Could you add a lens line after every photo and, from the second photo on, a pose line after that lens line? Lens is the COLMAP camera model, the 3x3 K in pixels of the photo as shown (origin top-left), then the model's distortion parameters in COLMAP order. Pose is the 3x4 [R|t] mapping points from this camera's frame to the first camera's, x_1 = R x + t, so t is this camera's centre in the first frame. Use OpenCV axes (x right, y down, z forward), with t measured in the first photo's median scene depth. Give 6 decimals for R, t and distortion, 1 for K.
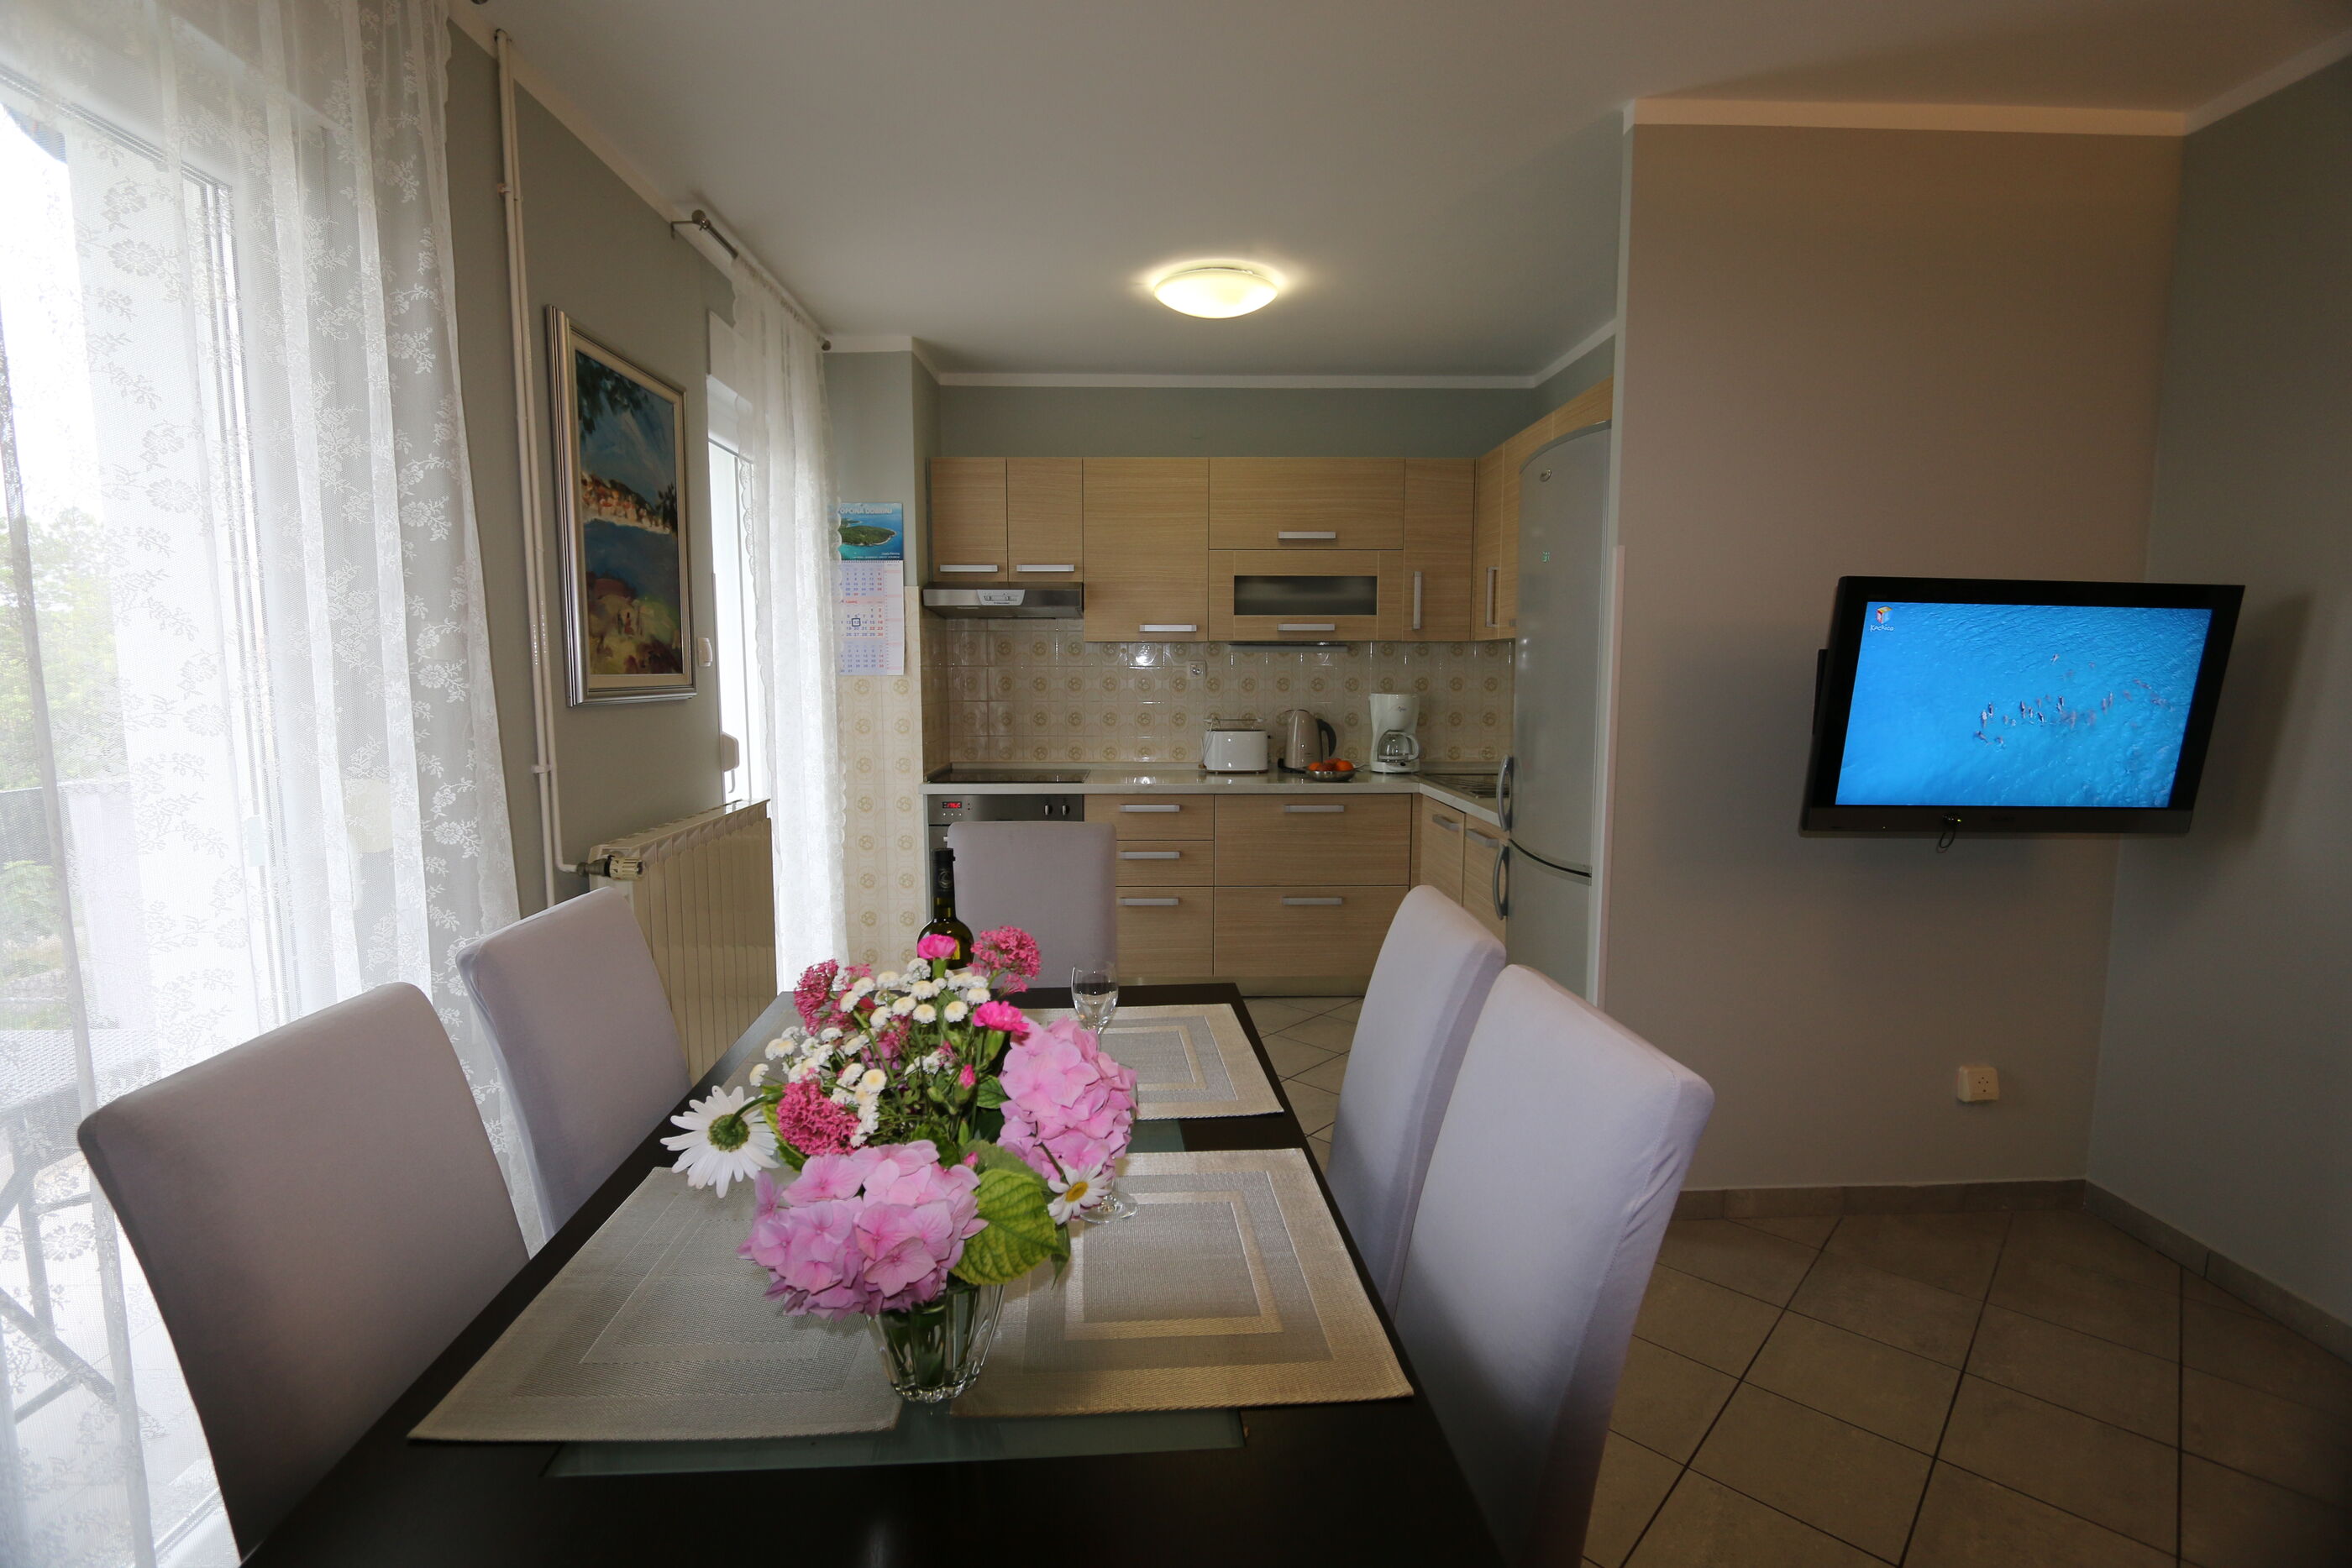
lens RADIAL K [[1065.9, 0, 1176.0], [0, 1065.9, 784.0], [0, 0, 1]] dist [-0.027072, 0.000058]
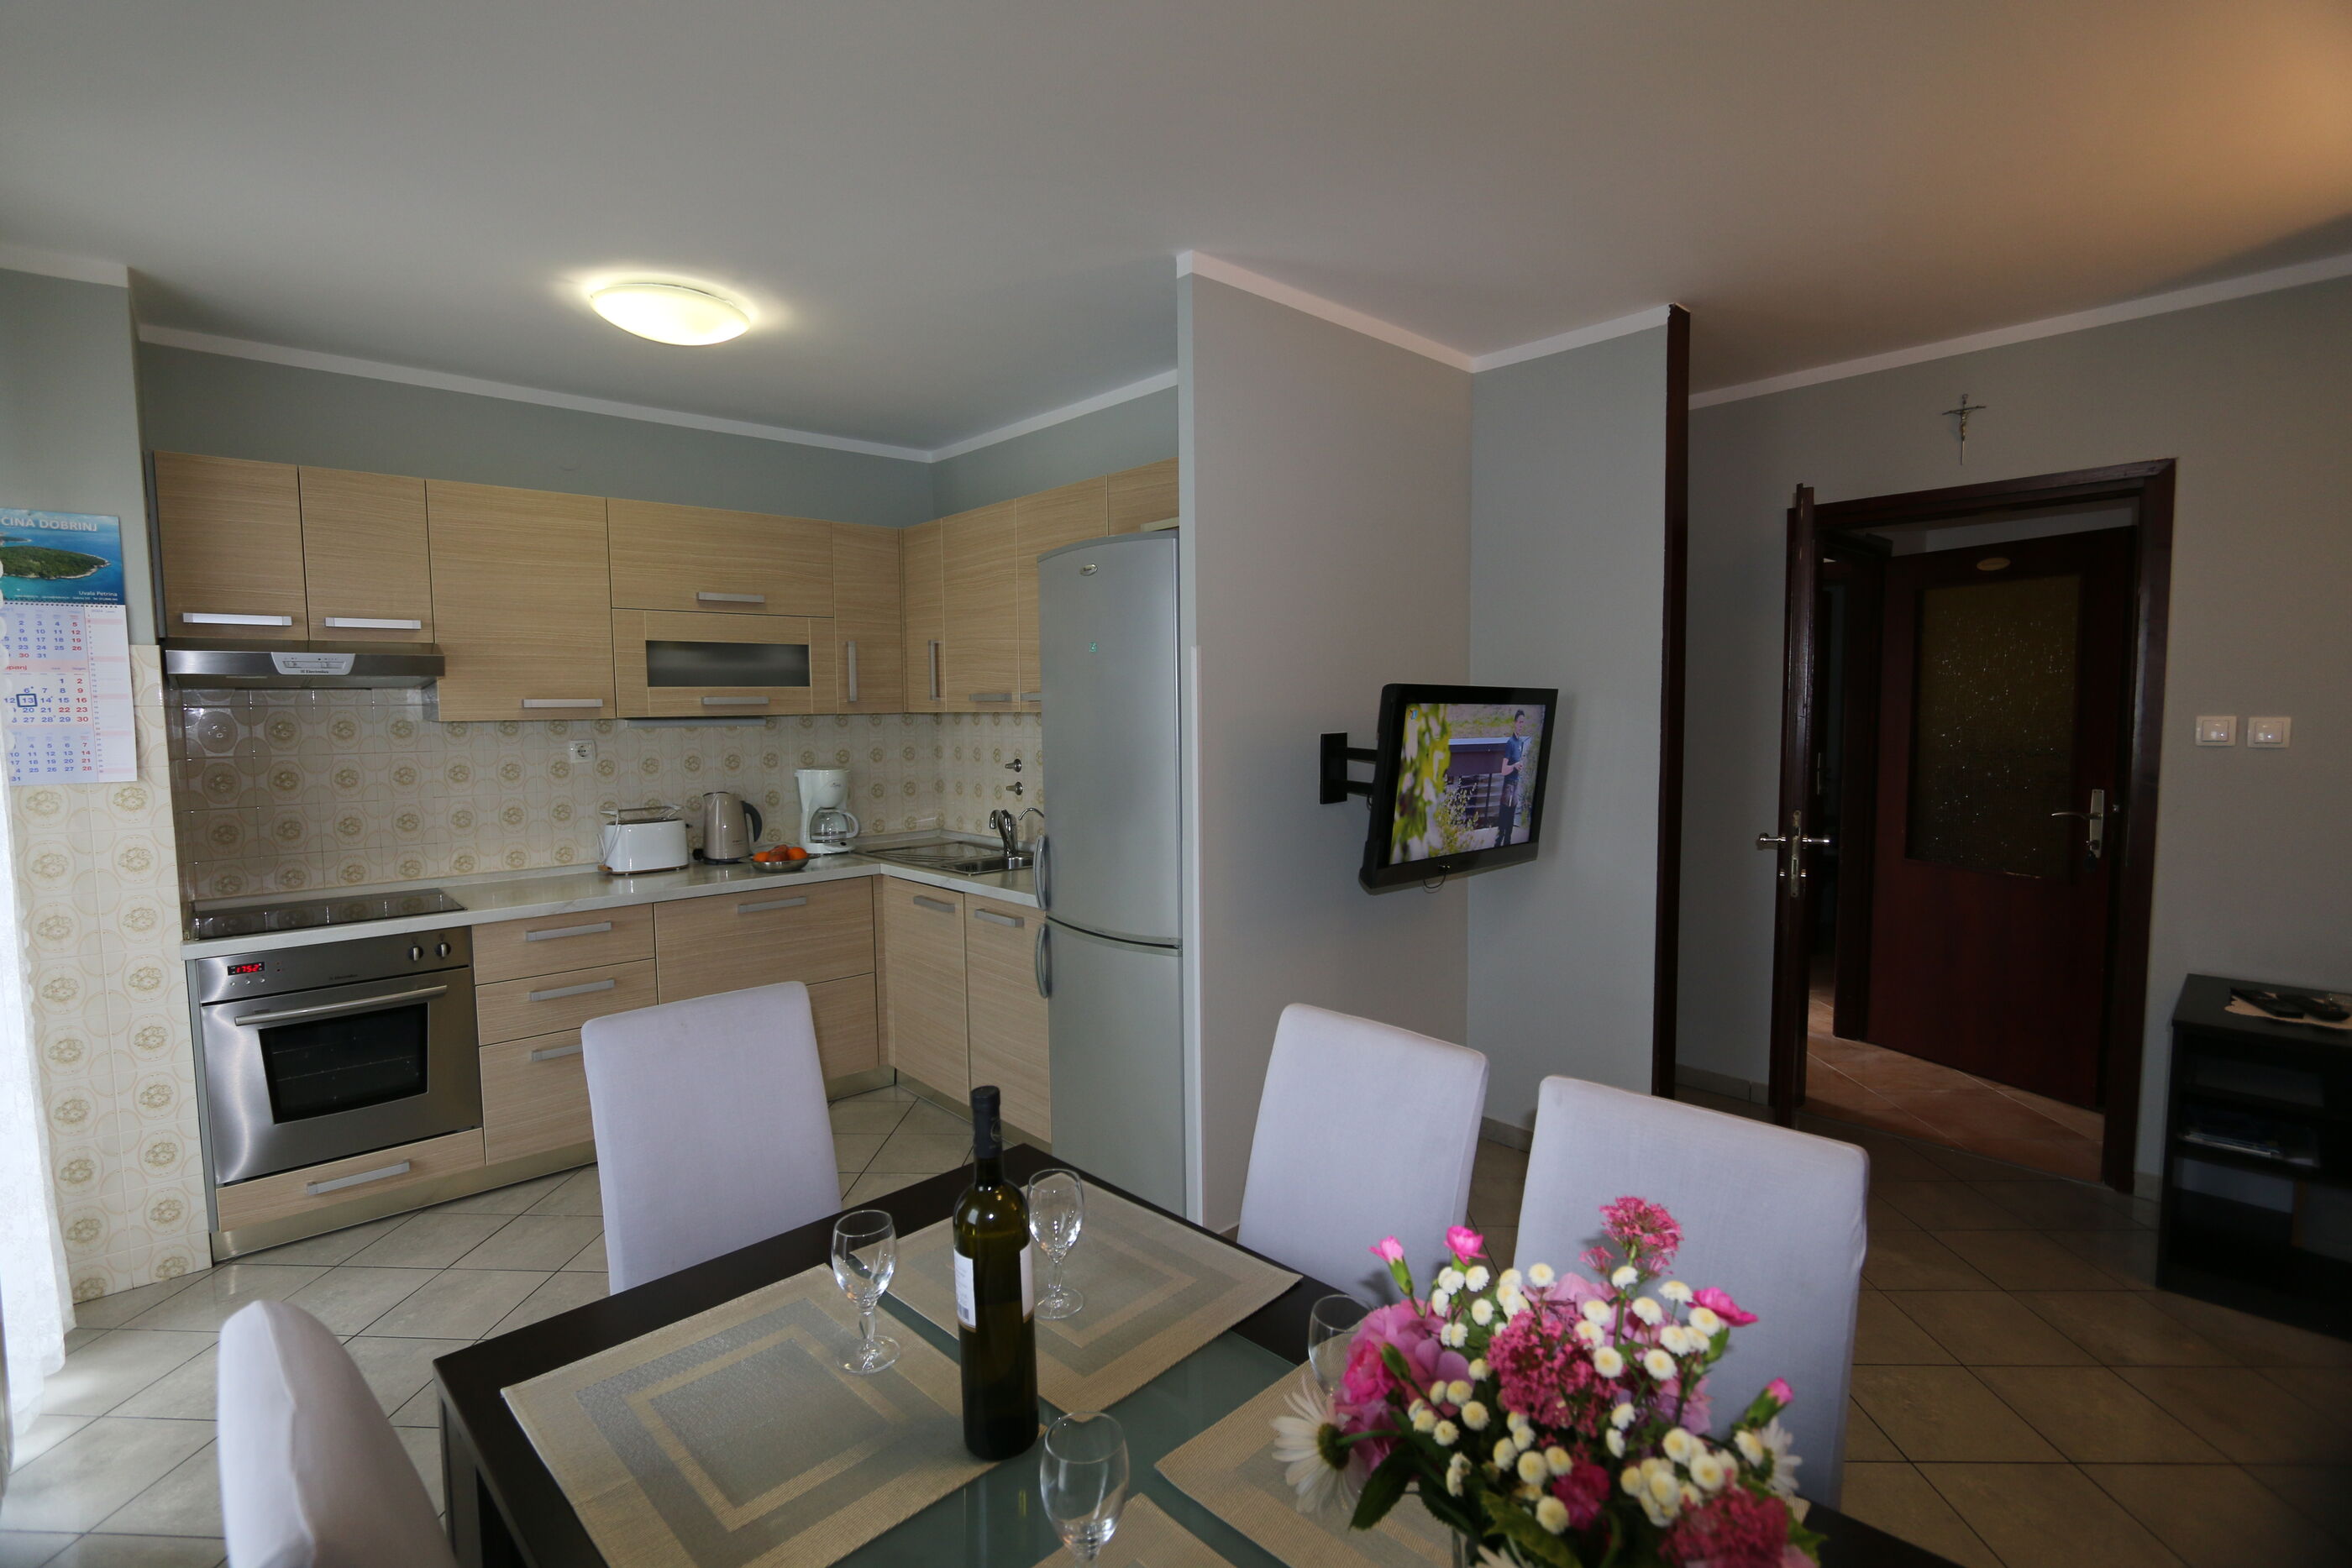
lens RADIAL K [[1061.6, 0, 1162.9], [0, 1061.6, 785.7], [0, 0, 1]] dist [-0.020177, -0.000294]
pose [[0.751009, -0.058361, 0.657708, -0.196166], [0.081059, 0.996701, -0.004118, -0.044711], [-0.655298, 0.056406, 0.753262, 0.109857]]
